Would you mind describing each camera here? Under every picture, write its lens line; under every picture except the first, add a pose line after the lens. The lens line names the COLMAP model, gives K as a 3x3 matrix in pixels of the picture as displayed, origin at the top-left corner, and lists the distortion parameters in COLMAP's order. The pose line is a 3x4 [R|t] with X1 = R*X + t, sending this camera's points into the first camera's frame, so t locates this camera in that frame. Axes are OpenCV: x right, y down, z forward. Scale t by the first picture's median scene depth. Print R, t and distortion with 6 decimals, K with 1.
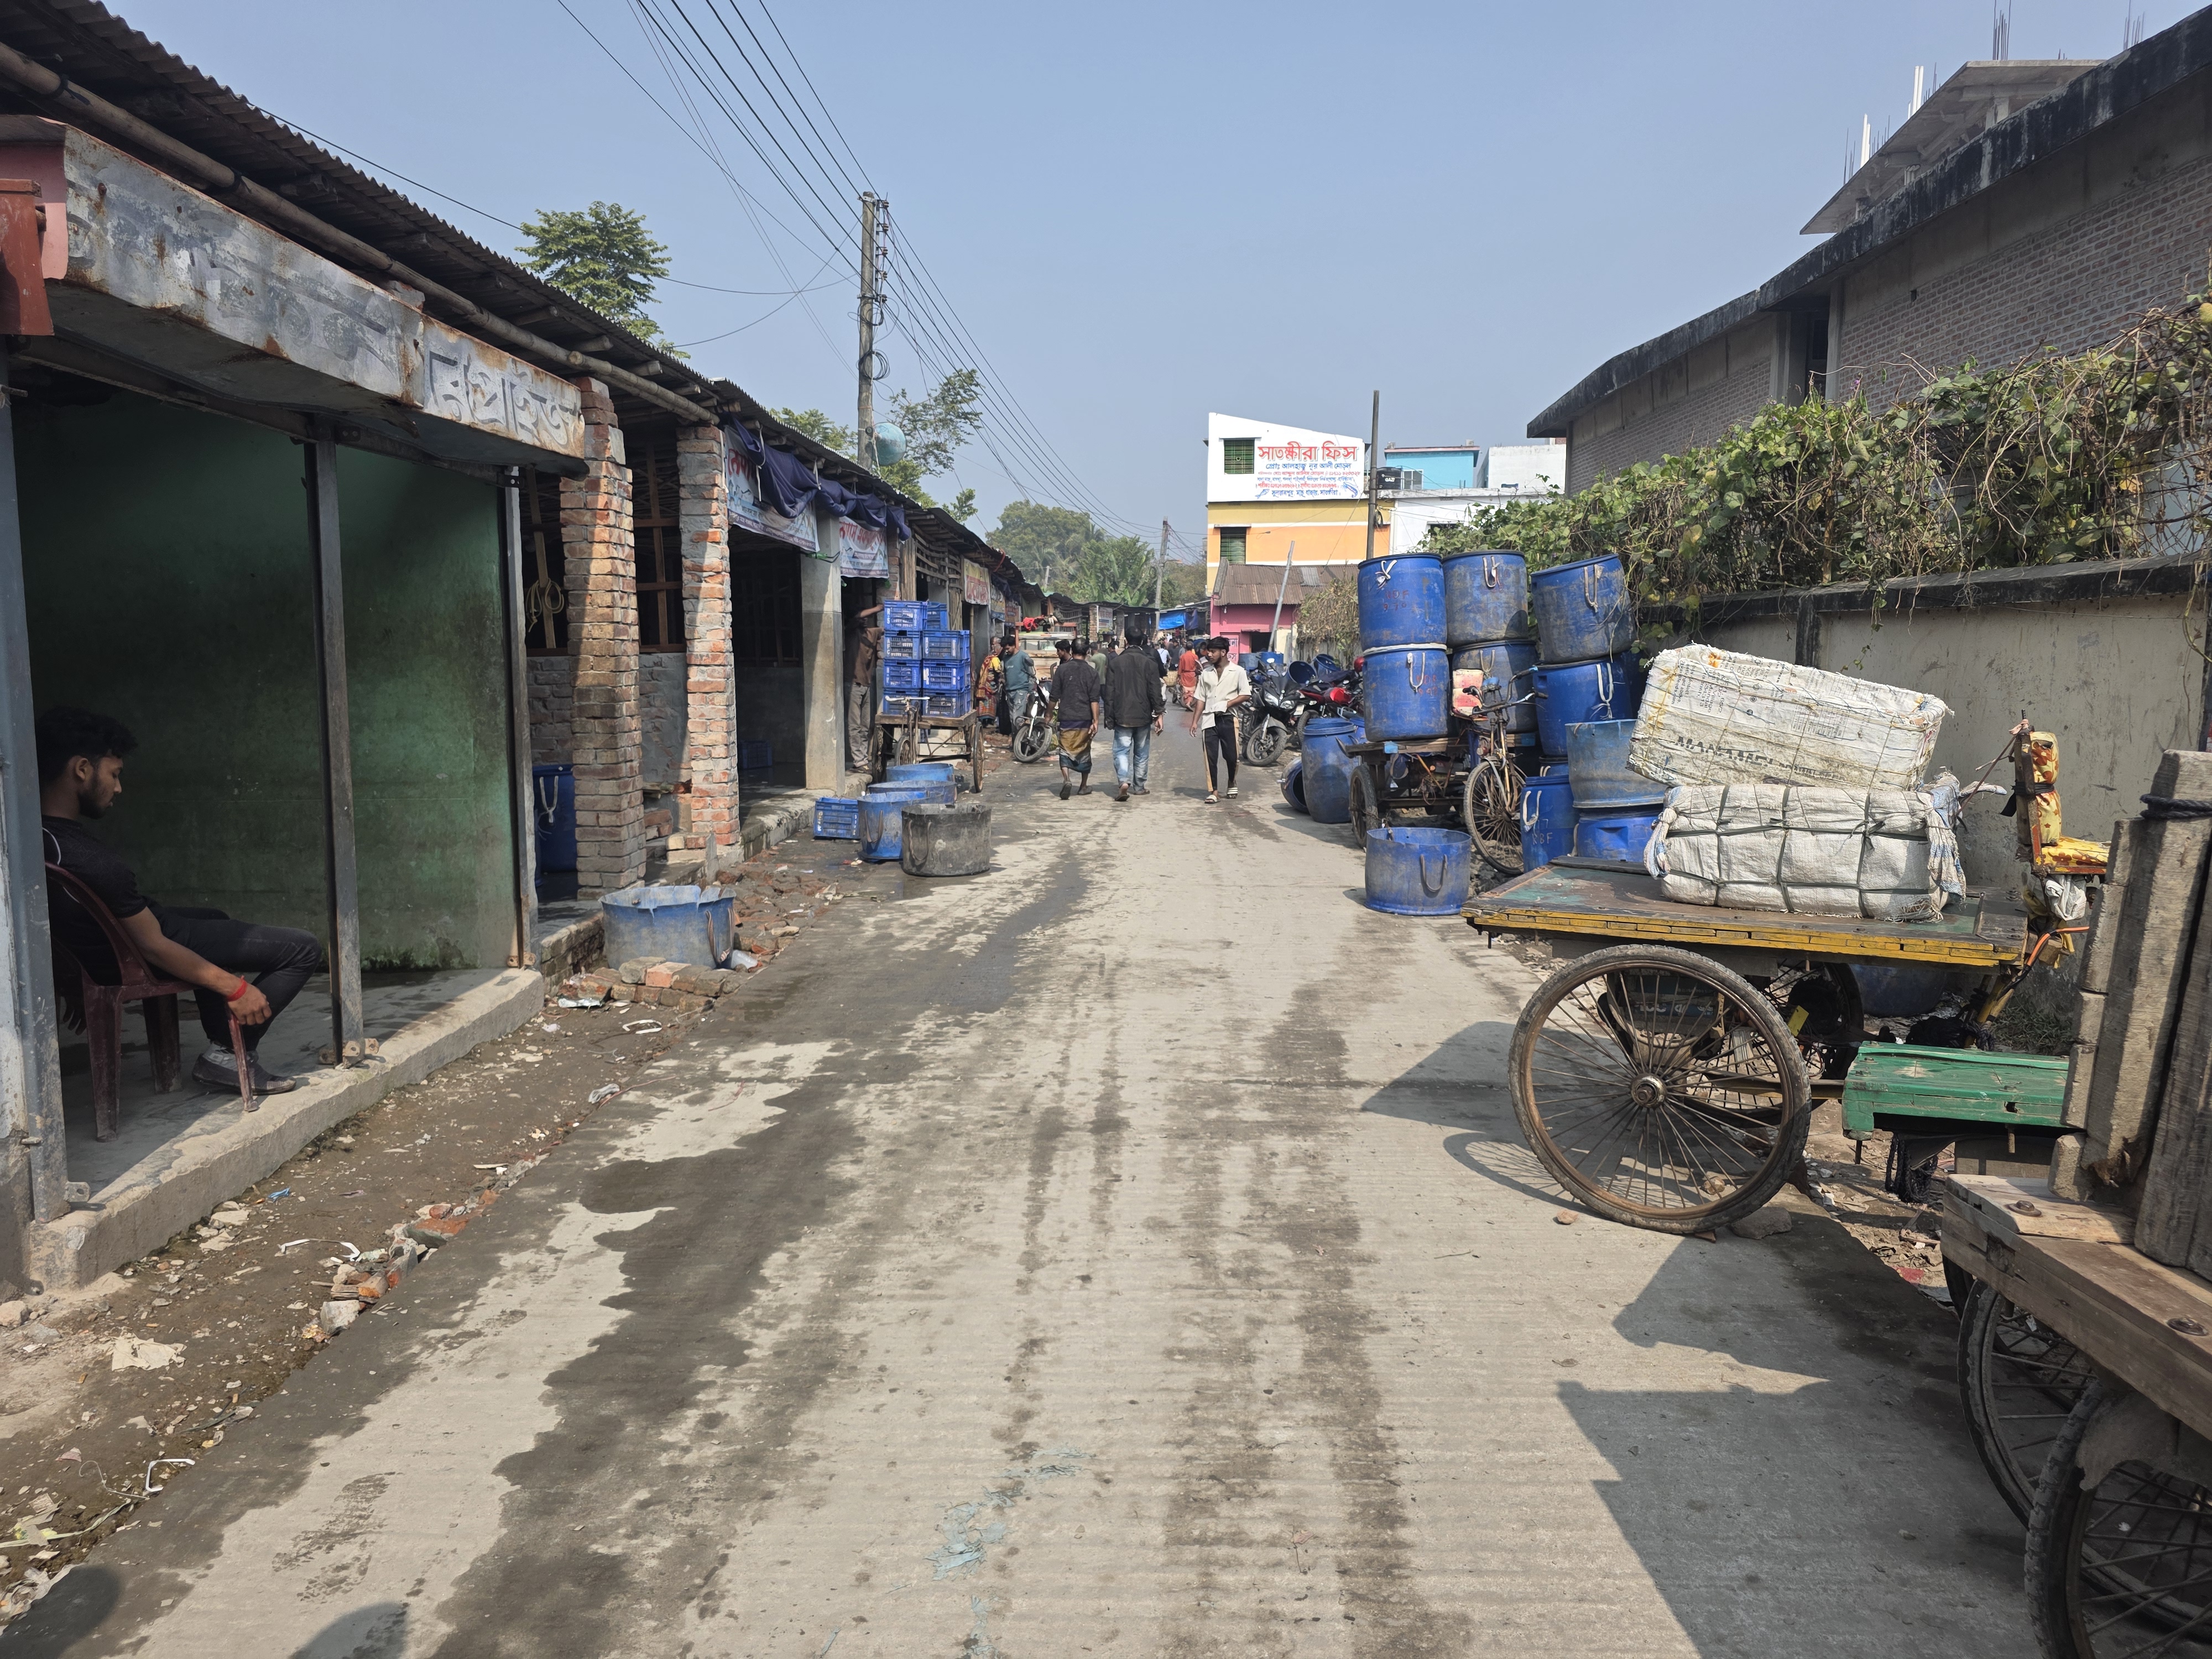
lens RADIAL K [[1466.9, 0, 1106.7], [0, 1466.9, 816.0], [0, 0, 1]] dist [0.011800, -0.007131]
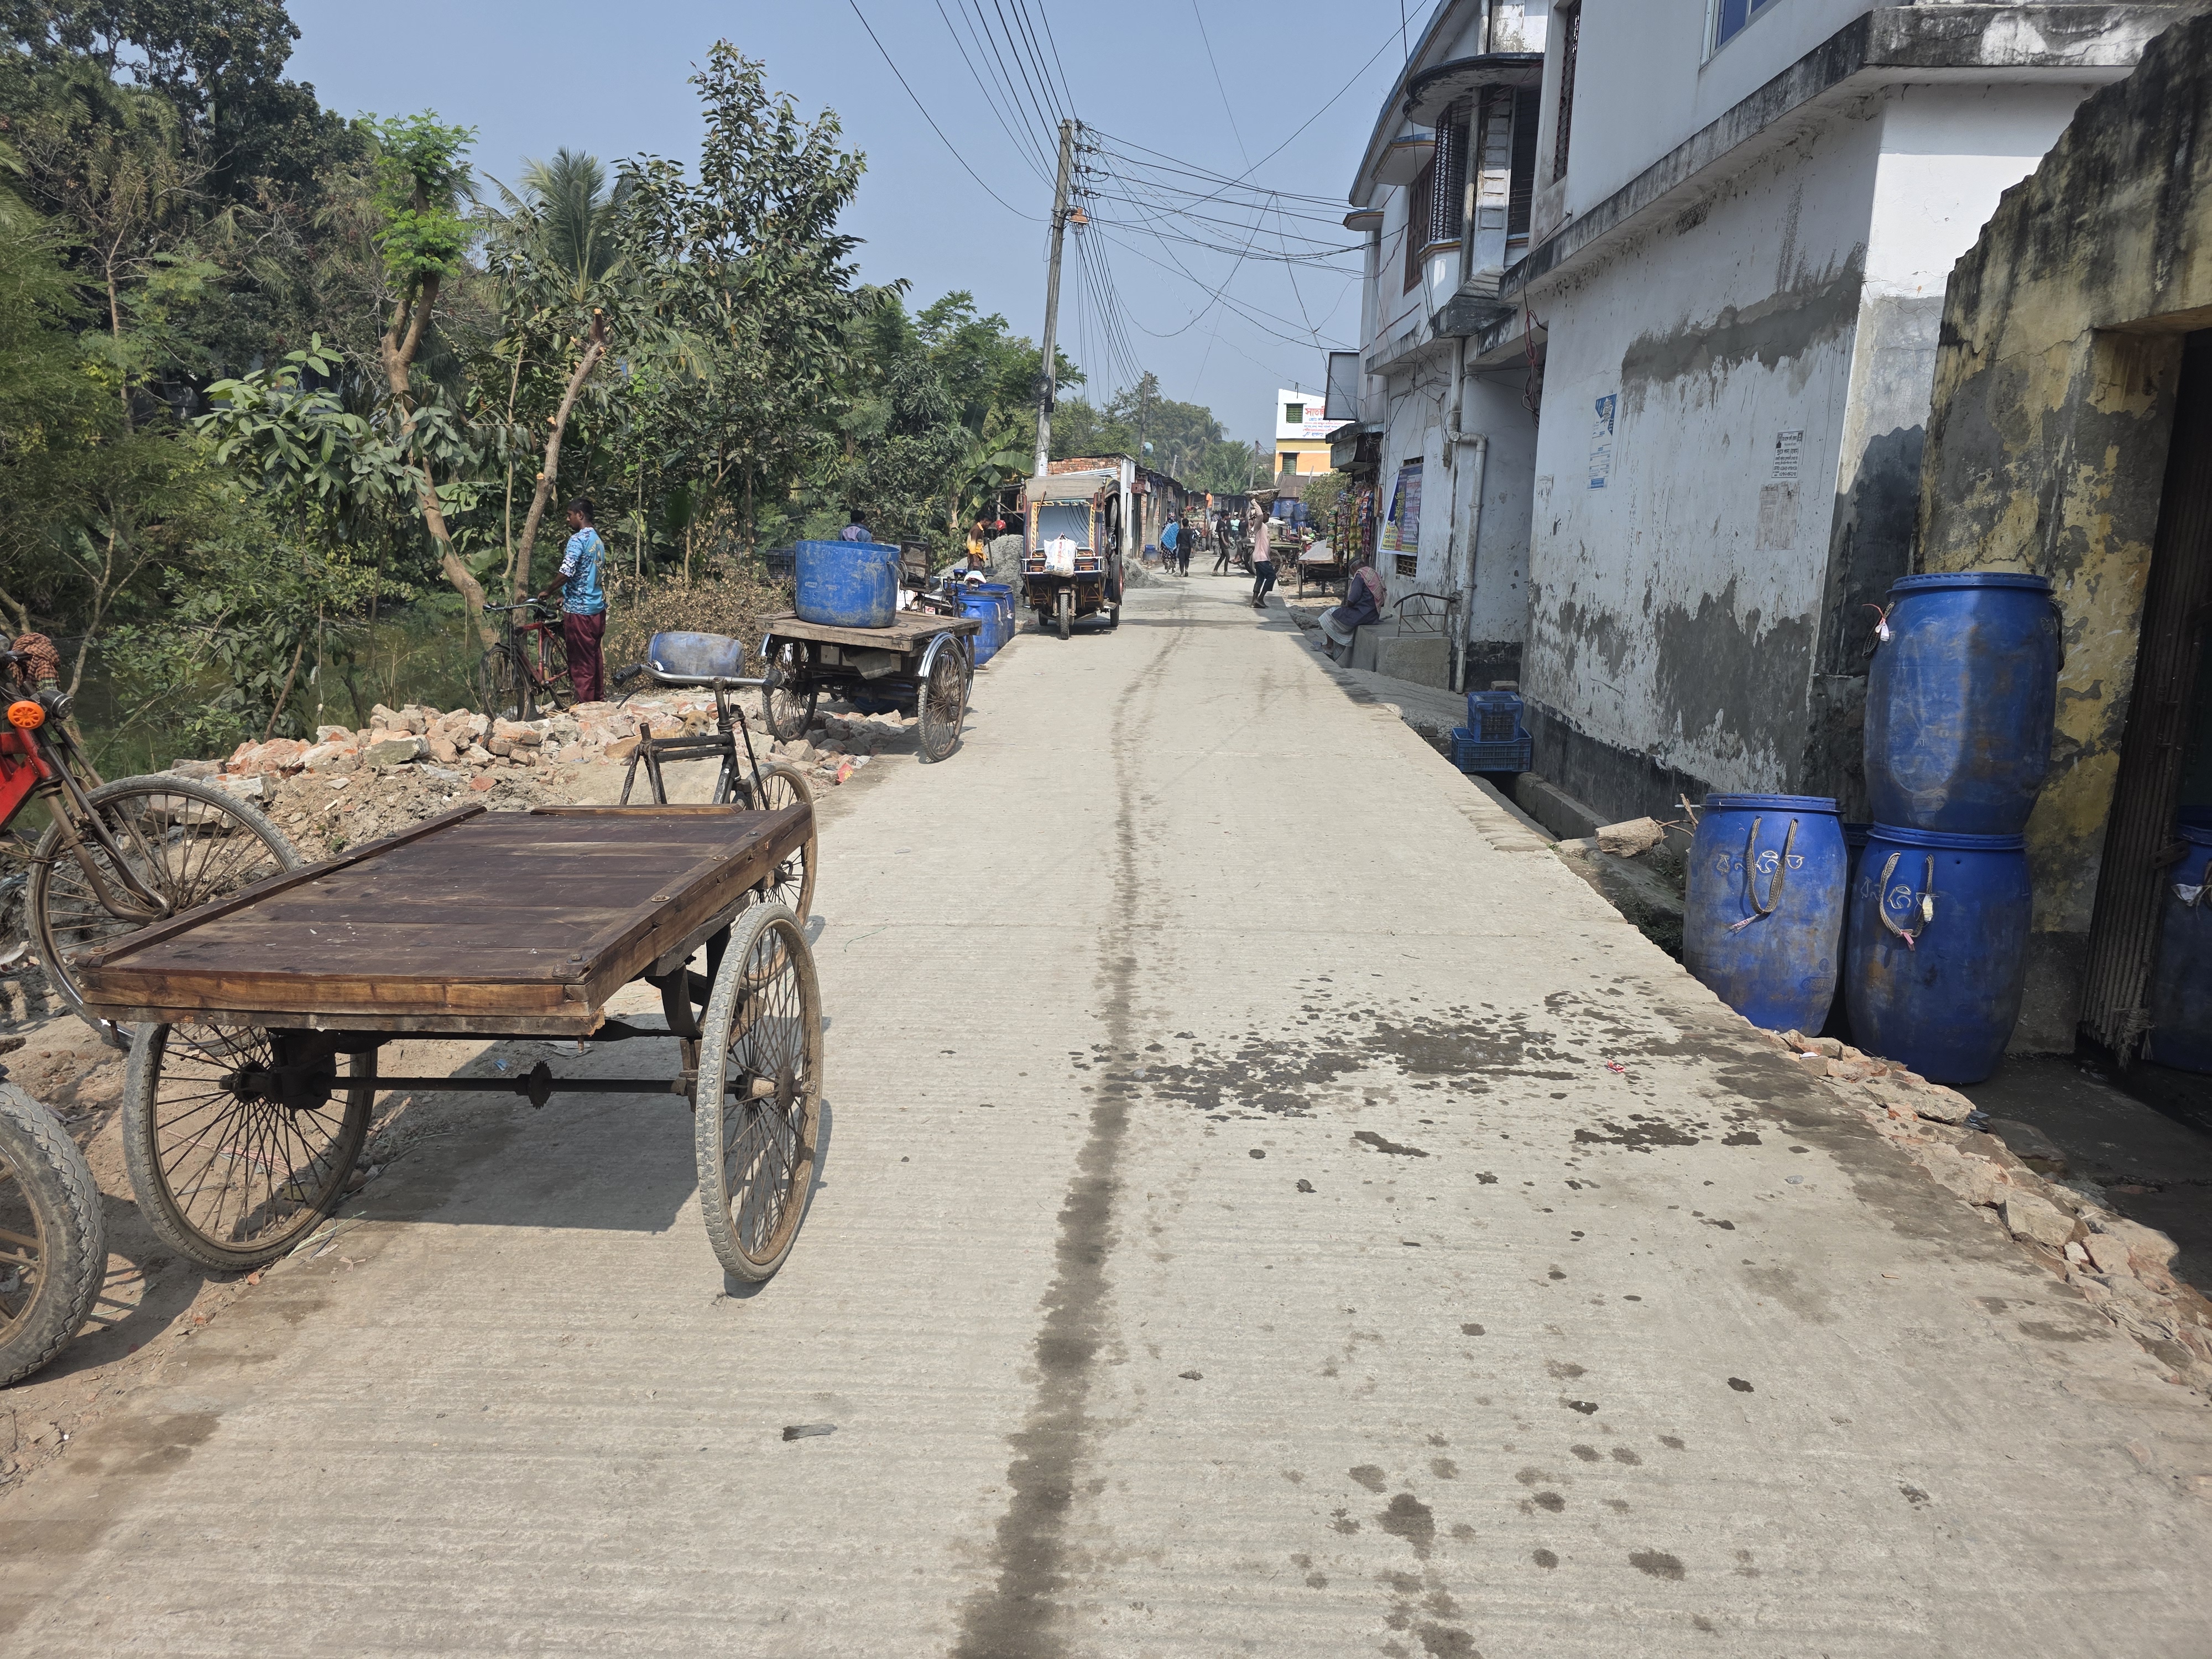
lens RADIAL K [[1466.9, 0, 1097.3], [0, 1466.9, 840.0], [0, 0, 1]] dist [0.011800, -0.007131]
pose [[0.996458, 0.035261, -0.076345, 0.003939], [-0.027422, 0.994467, 0.101404, 0.103776], [0.079498, -0.098951, 0.991912, -0.882888]]
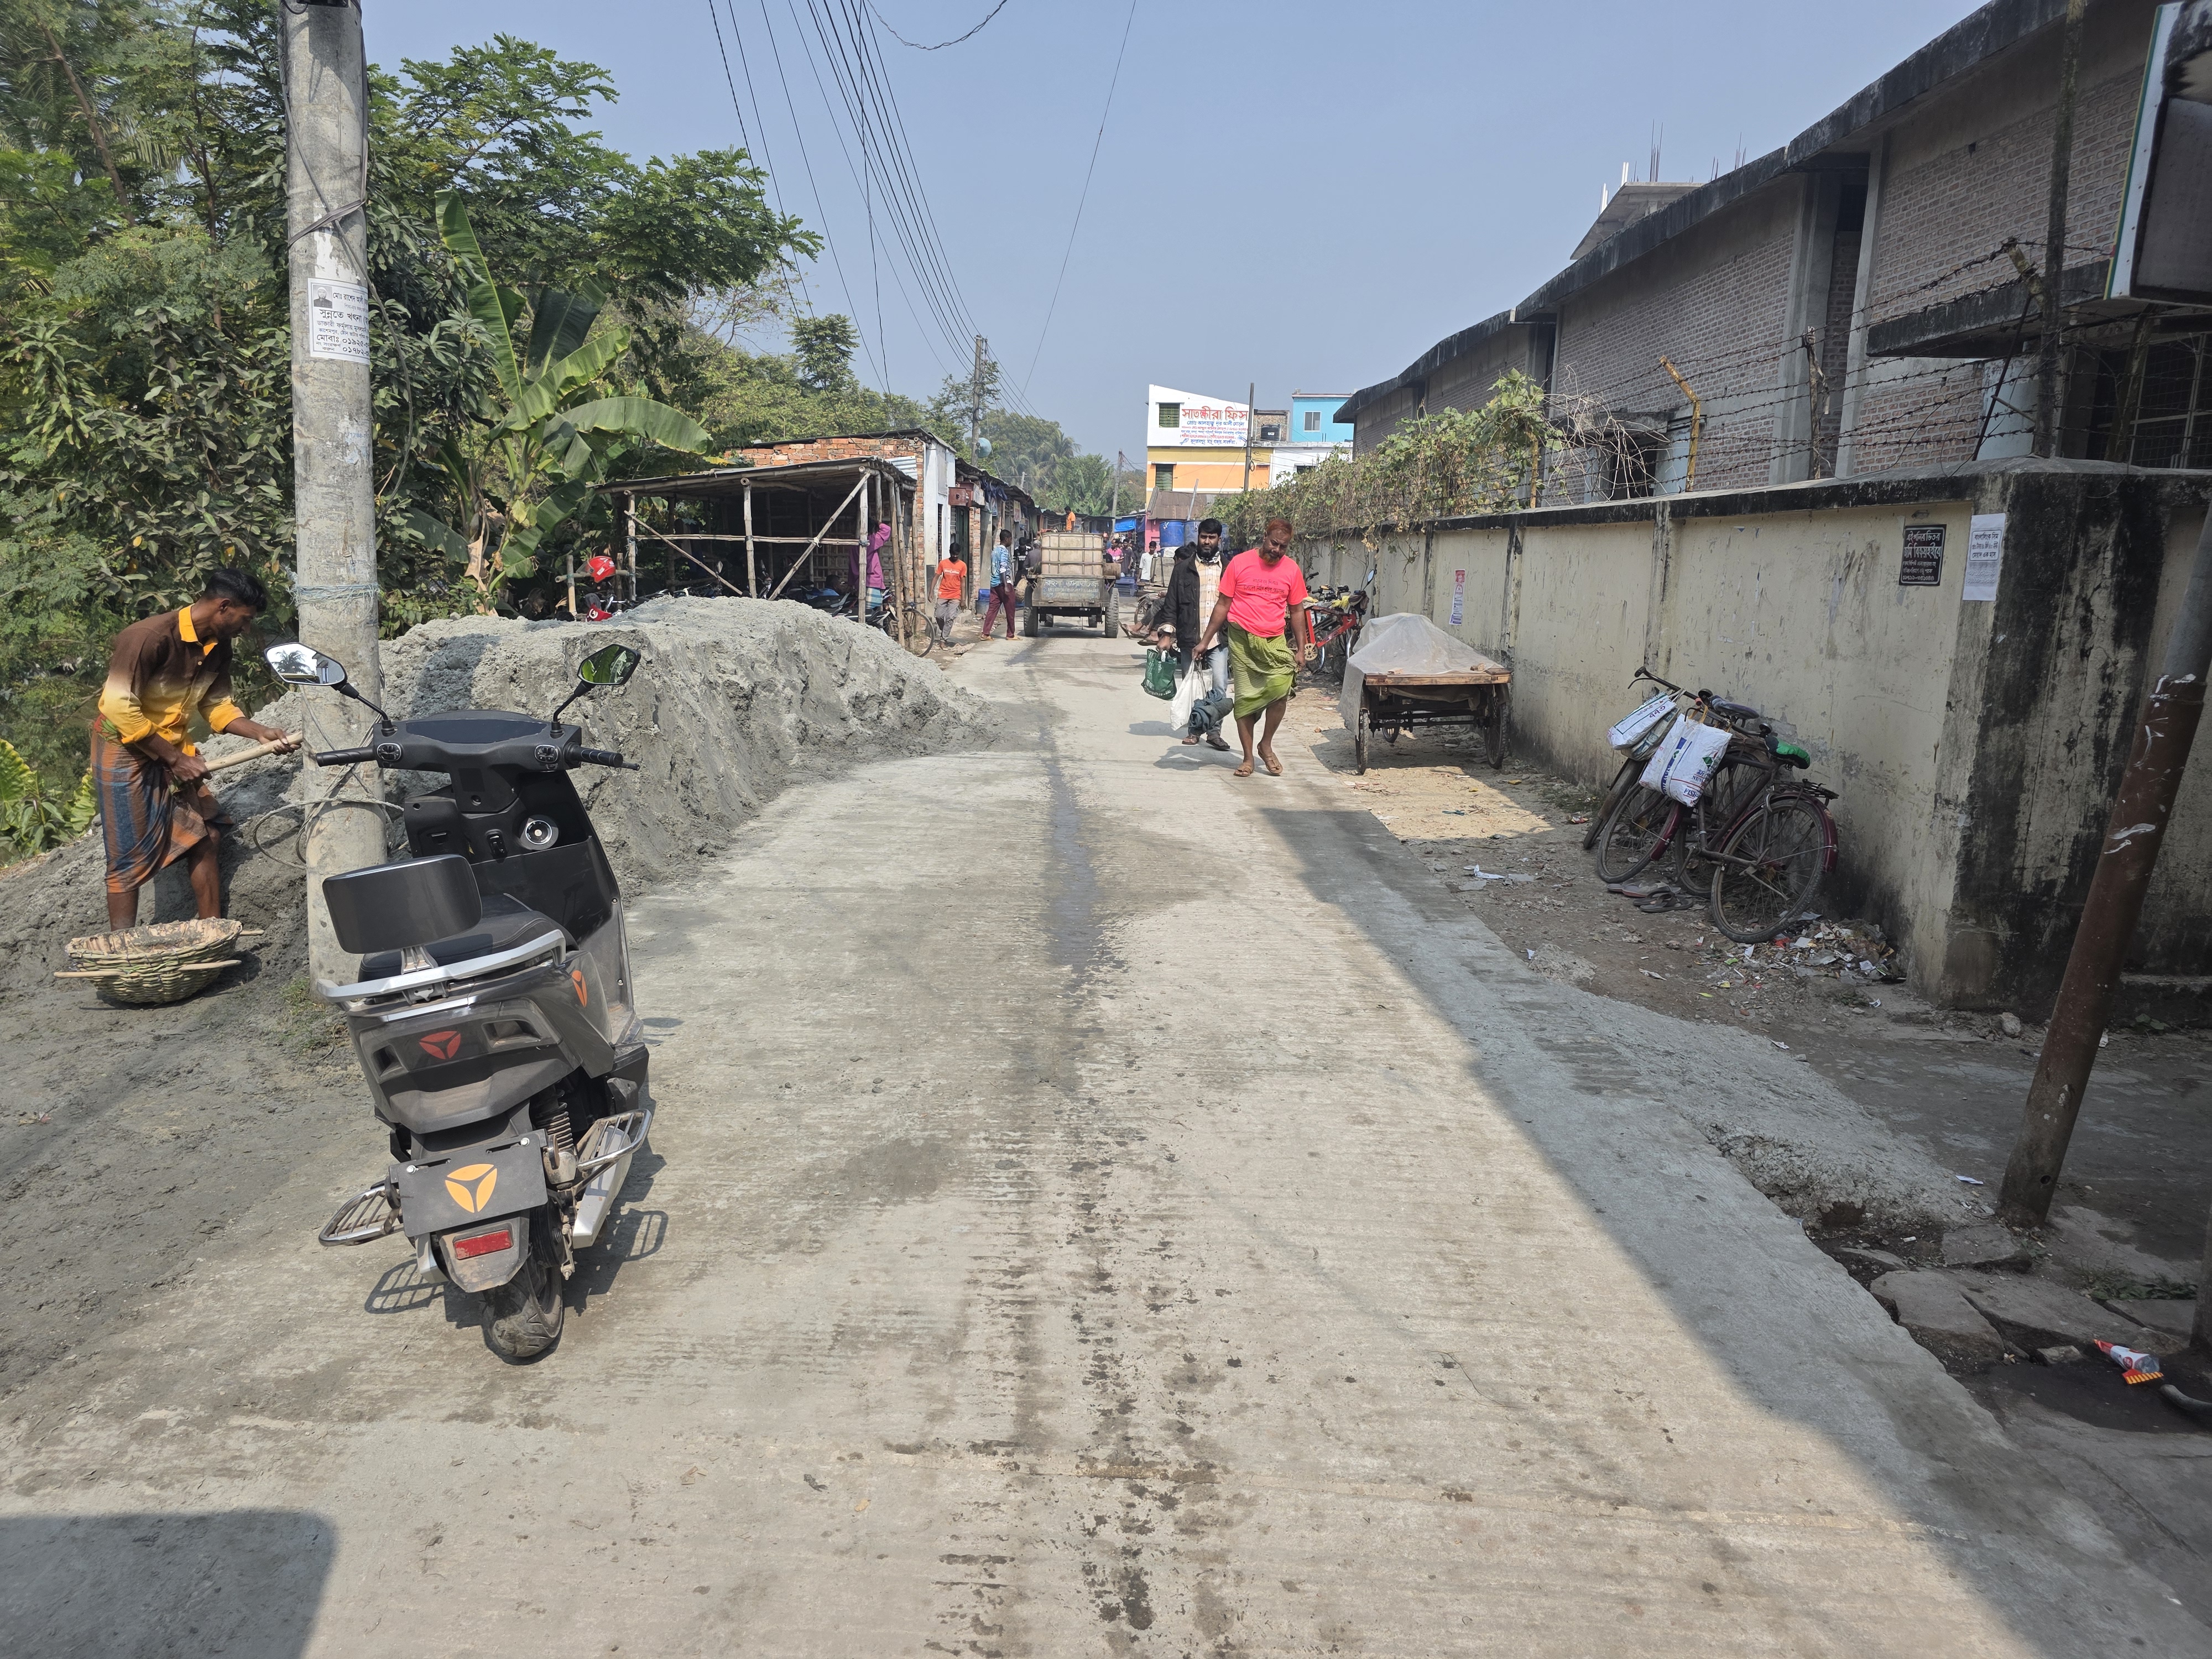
lens RADIAL K [[1466.9, 0, 1110.1], [0, 1466.9, 844.5], [0, 0, 1]] dist [0.011800, -0.007131]
pose [[0.999426, 0.014349, 0.030679, -0.008272], [-0.016970, 0.996068, 0.086946, 0.057542], [-0.029311, -0.087417, 0.995740, -0.506455]]
